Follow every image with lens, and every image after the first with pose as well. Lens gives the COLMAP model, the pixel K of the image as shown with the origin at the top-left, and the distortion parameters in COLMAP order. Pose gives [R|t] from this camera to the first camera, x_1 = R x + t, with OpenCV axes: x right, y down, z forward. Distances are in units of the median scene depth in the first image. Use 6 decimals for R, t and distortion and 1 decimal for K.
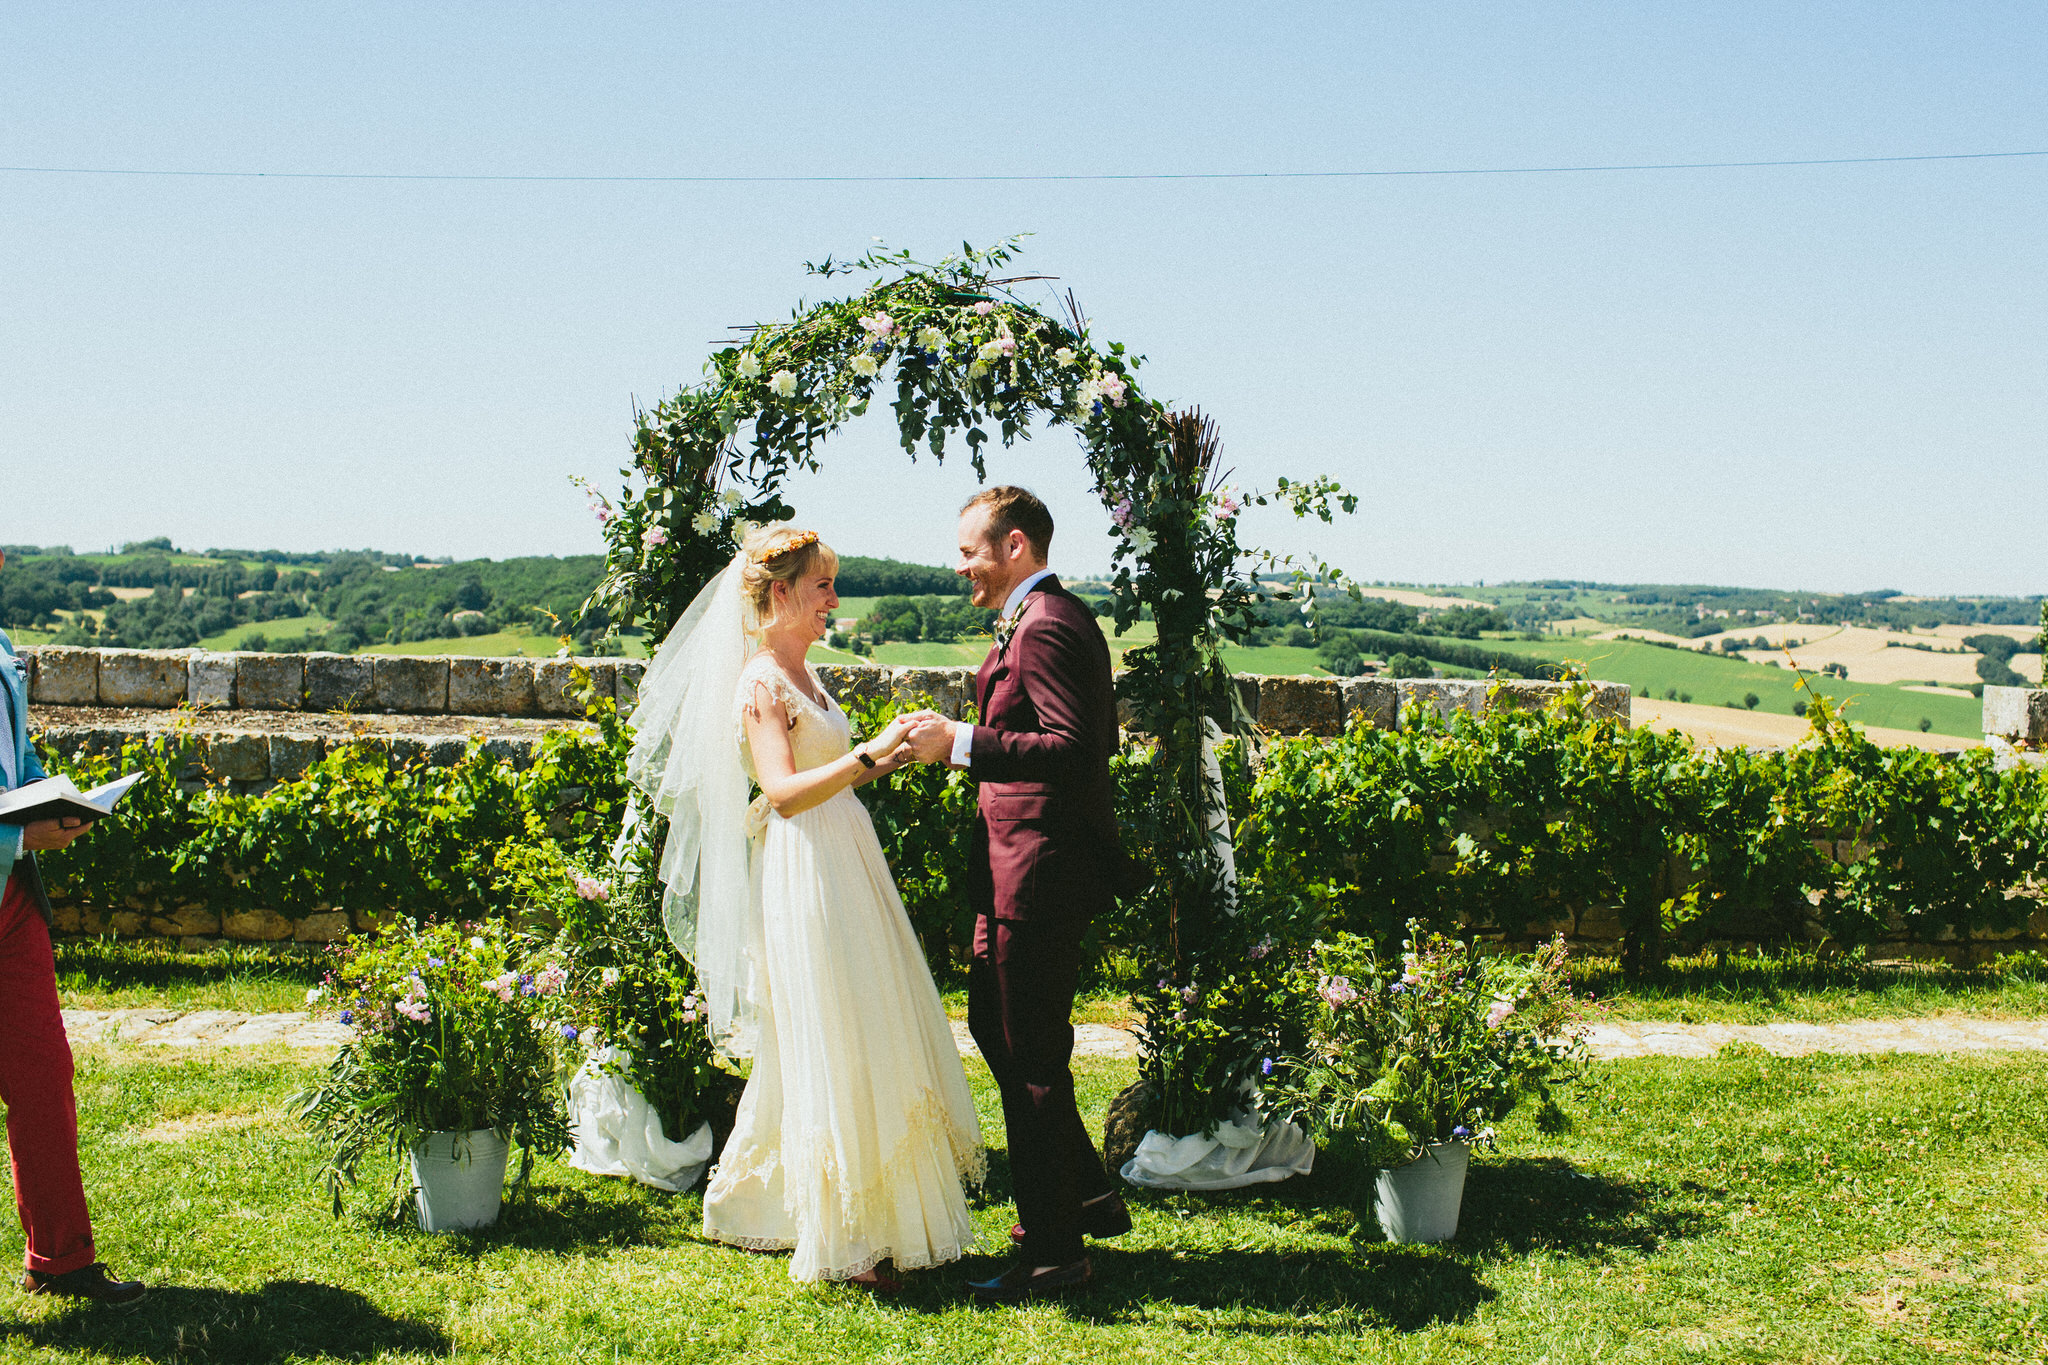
lens RADIAL K [[1613.7, 0, 1024.9], [0, 1613.7, 590.5], [0, 0, 1]] dist [-0.093317, 0.074030]
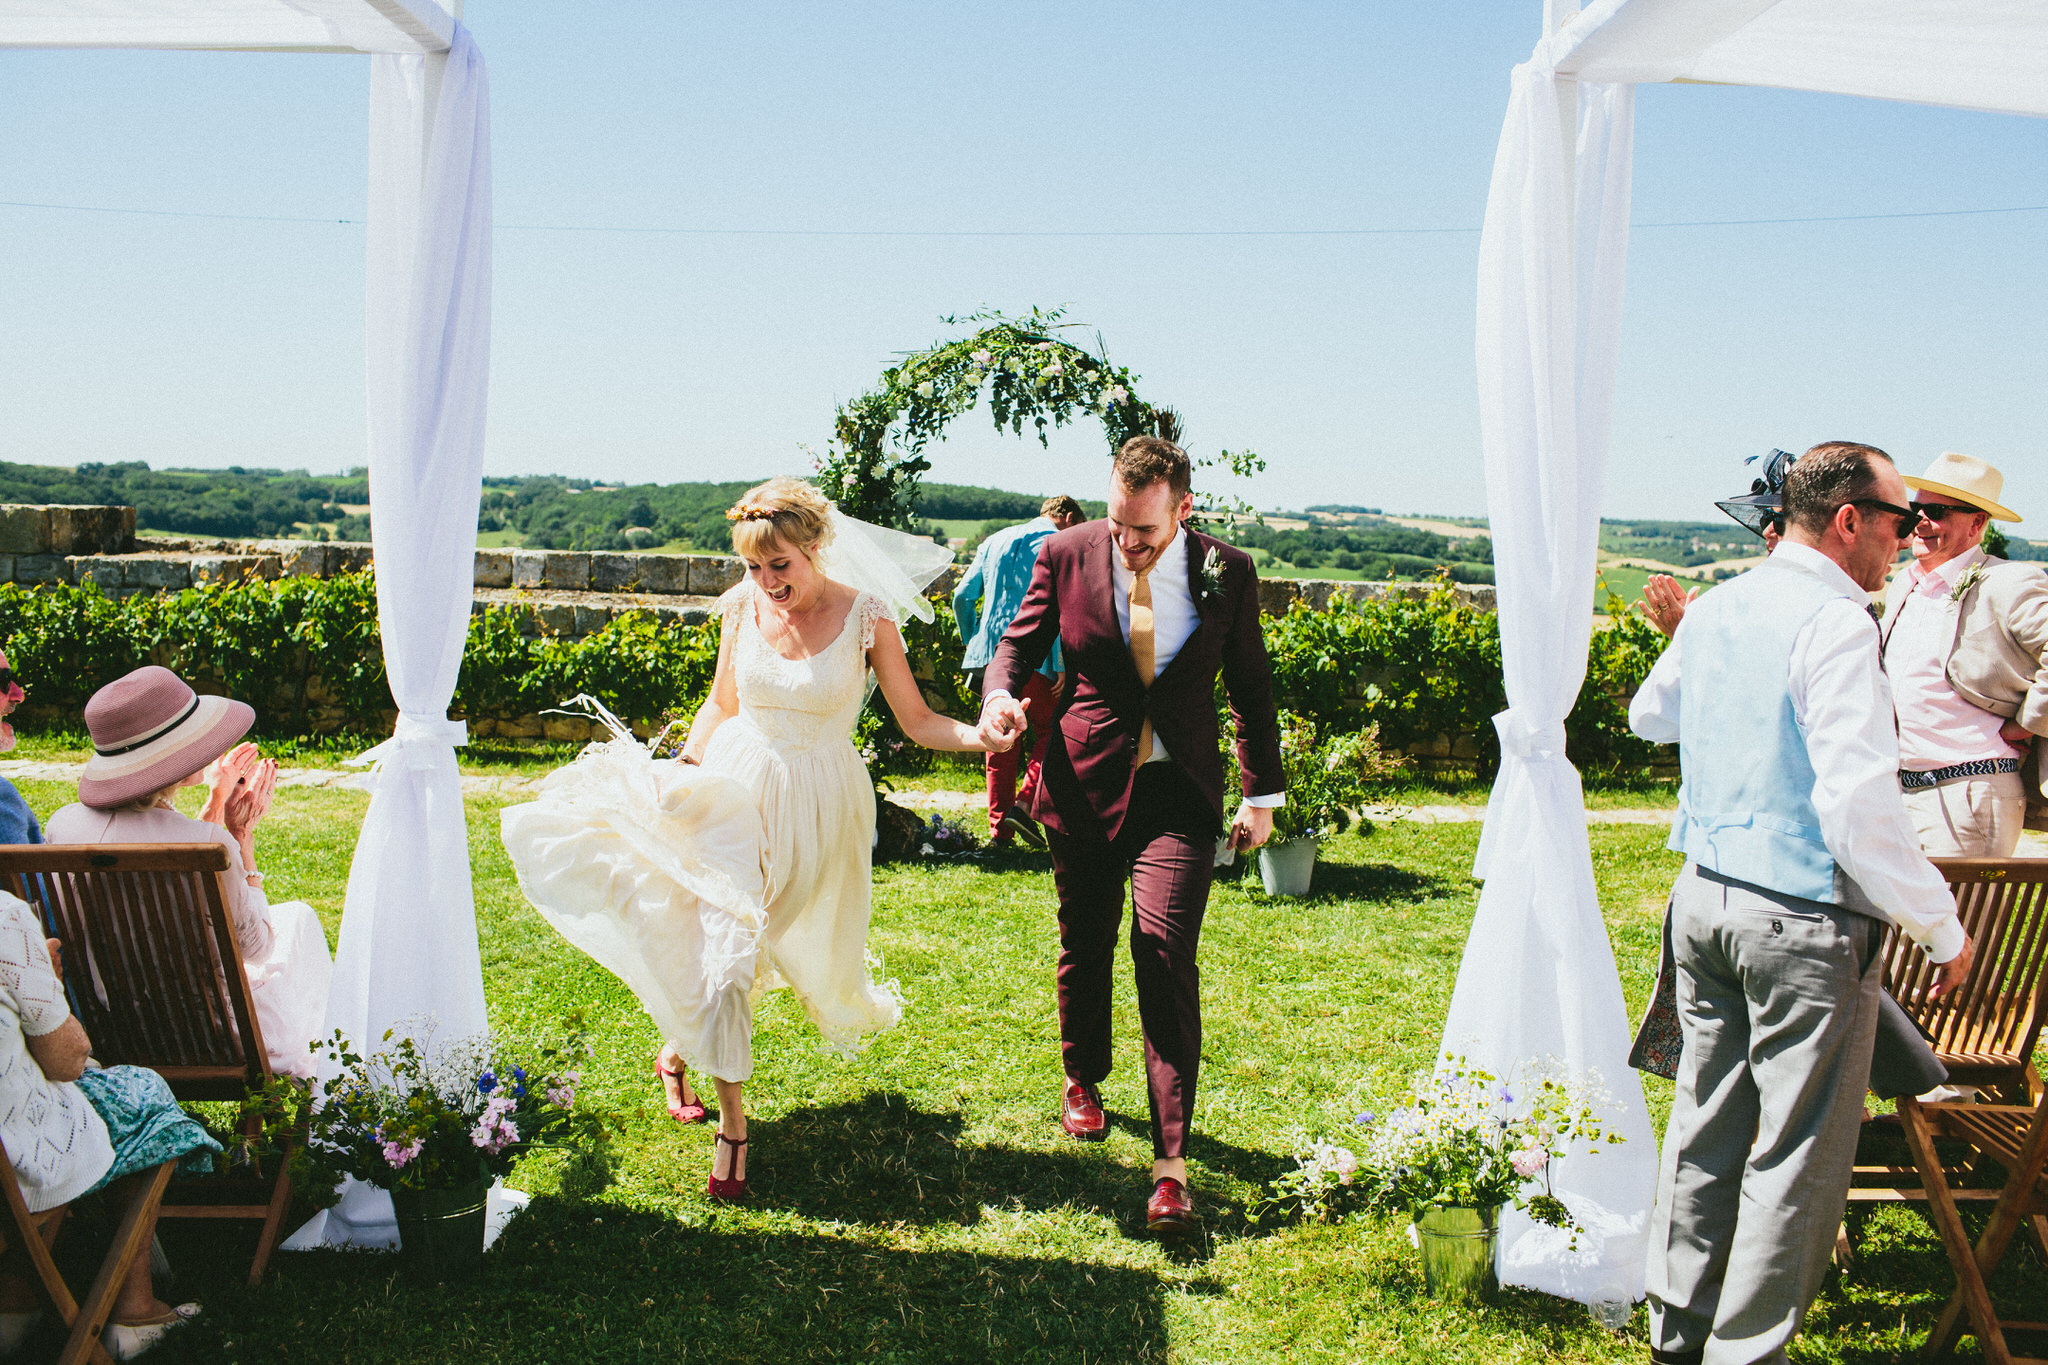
lens RADIAL K [[1613.7, 0, 1024.9], [0, 1613.7, 590.5], [0, 0, 1]] dist [-0.093317, 0.074030]
pose [[0.997620, 0.017262, -0.066756, 0.053924], [-0.014219, 0.998850, 0.045795, 0.002168], [0.067469, -0.044737, 0.996718, -0.525070]]
